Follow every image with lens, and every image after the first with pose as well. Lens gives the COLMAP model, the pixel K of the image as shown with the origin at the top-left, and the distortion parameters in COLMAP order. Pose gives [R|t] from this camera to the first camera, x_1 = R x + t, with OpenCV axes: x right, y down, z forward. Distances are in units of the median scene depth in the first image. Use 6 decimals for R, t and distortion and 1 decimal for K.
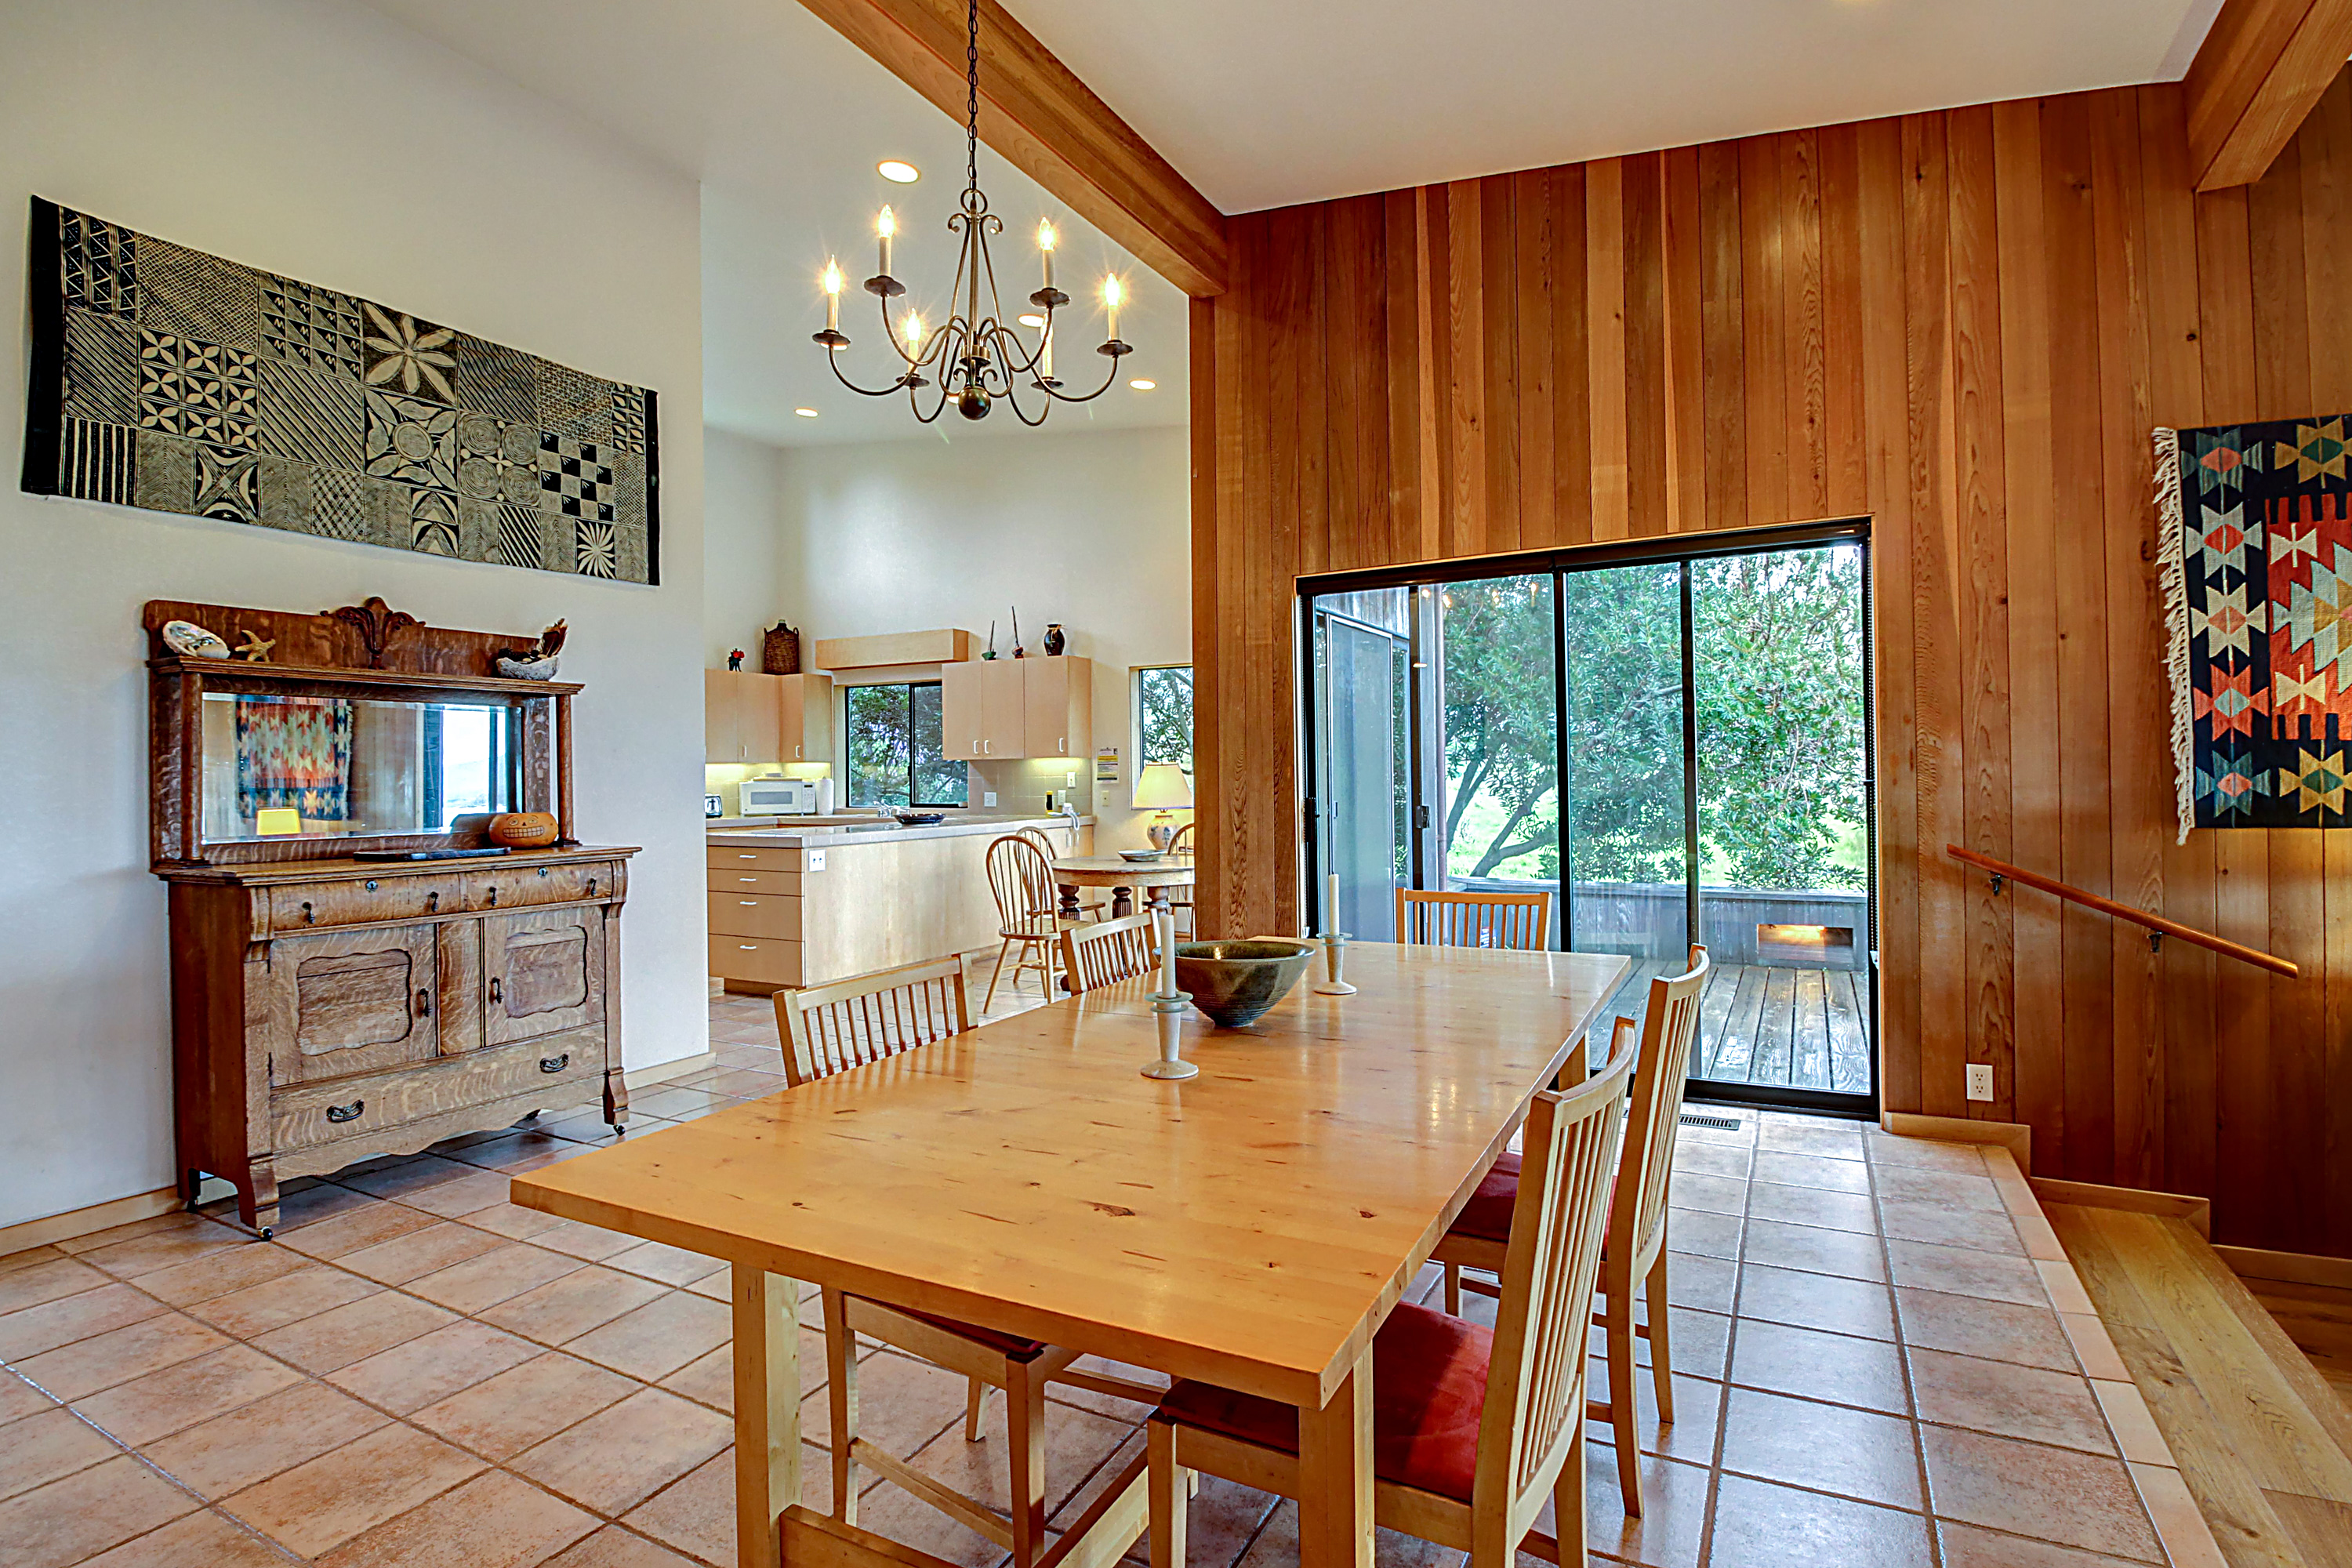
lens RADIAL K [[1160.3, 0, 1184.3], [0, 1160.3, 773.2], [0, 0, 1]] dist [-0.018017, -0.002650]
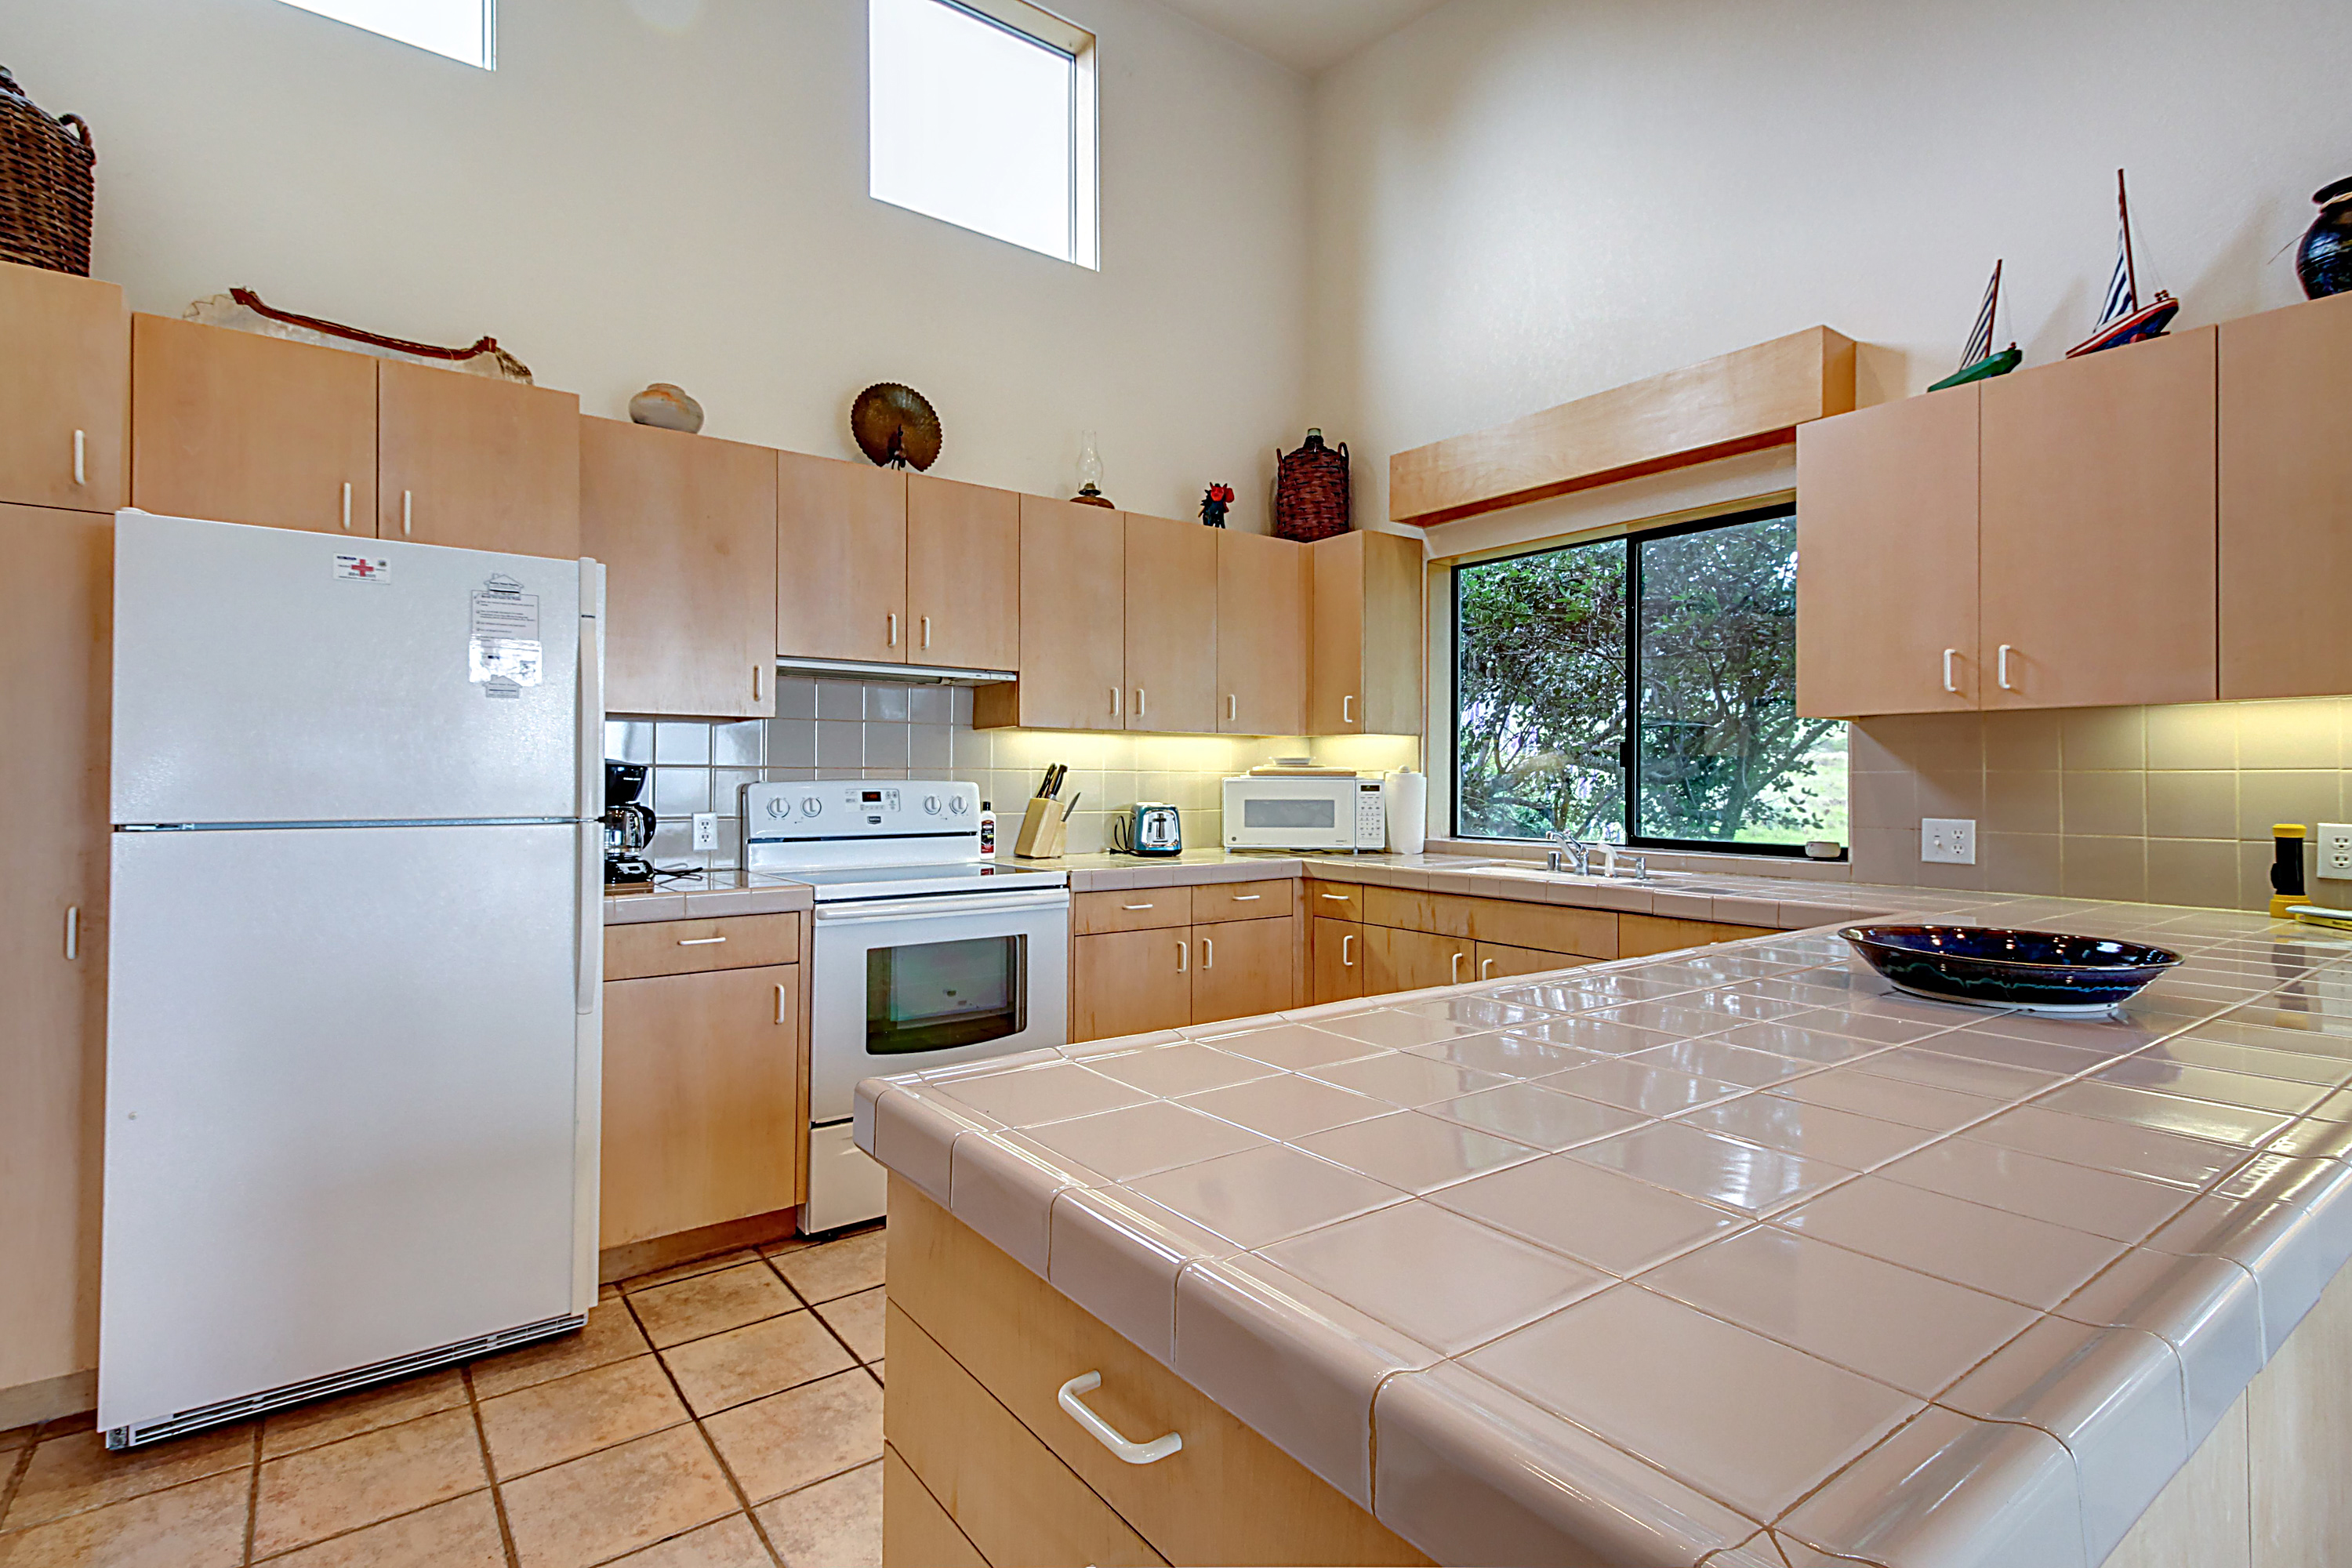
lens RADIAL K [[1158.9, 0, 1178.1], [0, 1158.9, 782.4], [0, 0, 1]] dist [-0.003751, 0.000307]
pose [[0.899955, 0.013739, -0.435766, -0.539170], [-0.013877, 0.999900, 0.002867, 0.022659], [0.435761, 0.003467, 0.900056, 1.561711]]
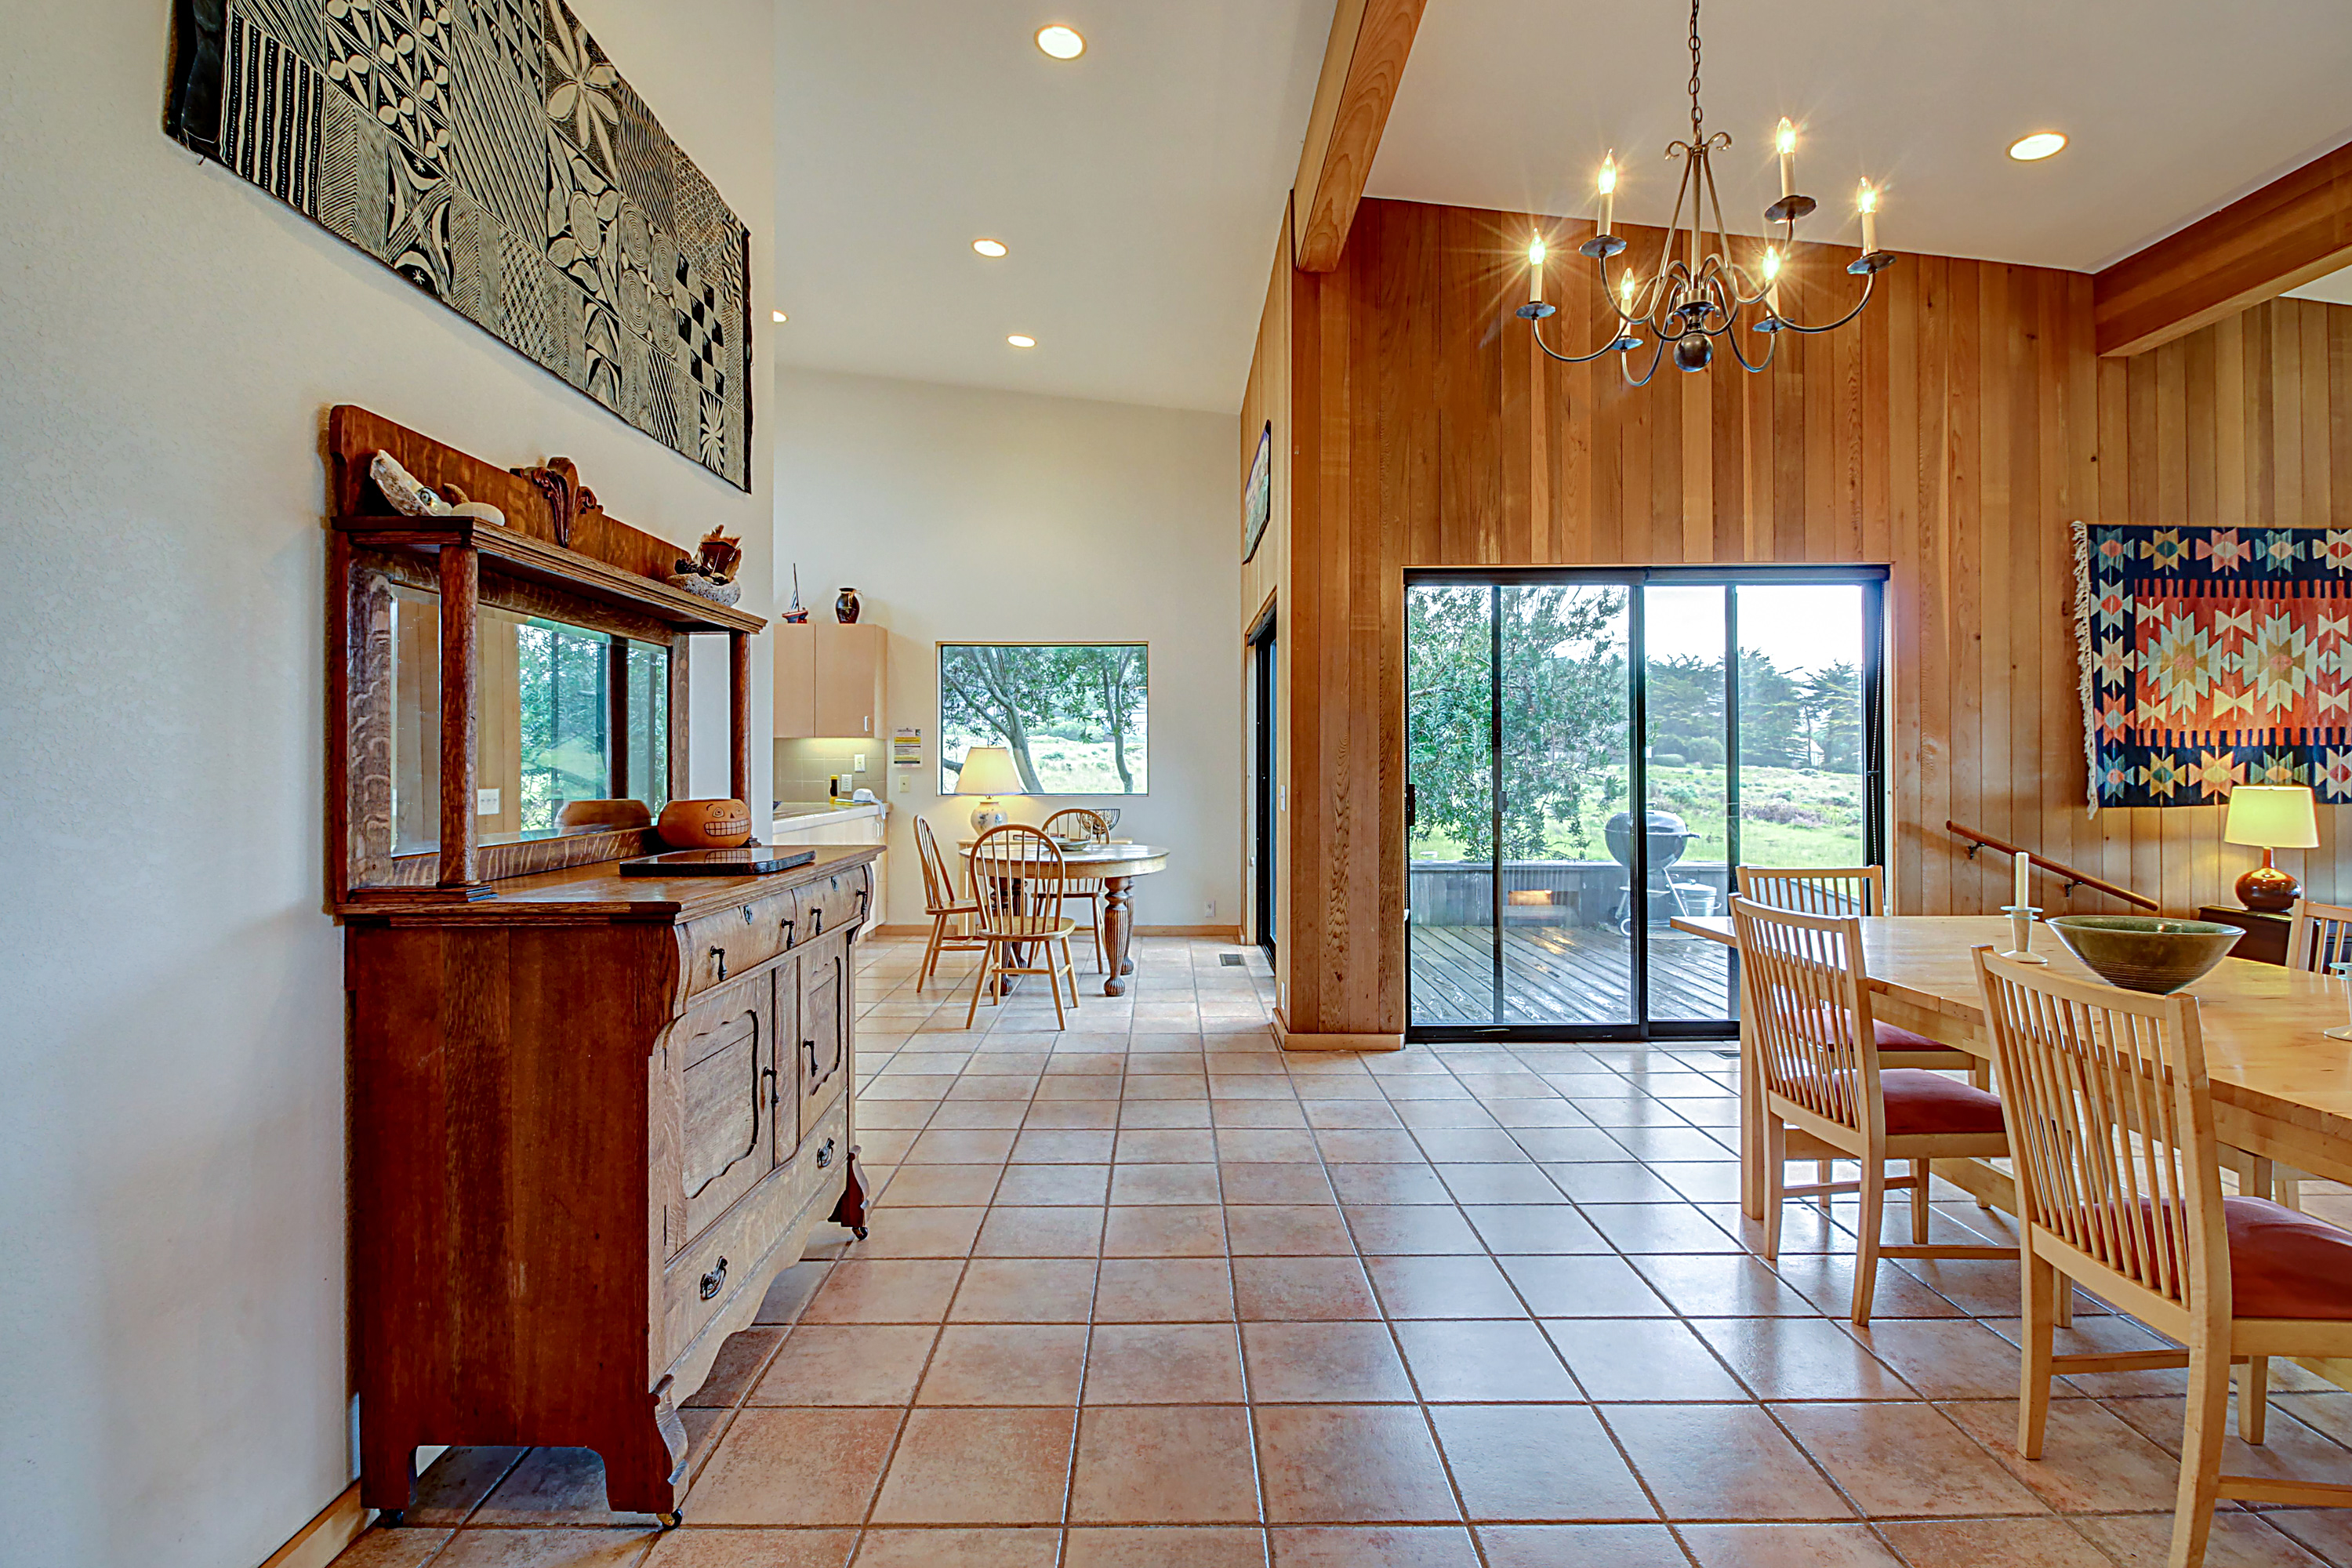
lens RADIAL K [[1107.1, 0, 1174.1], [0, 1107.1, 759.7], [0, 0, 1]] dist [0.000051, -0.001103]
pose [[0.879632, 0.014664, 0.475428, -0.710563], [-0.013813, 0.999891, -0.005283, 0.010990], [-0.475454, -0.001920, 0.879739, 0.312781]]
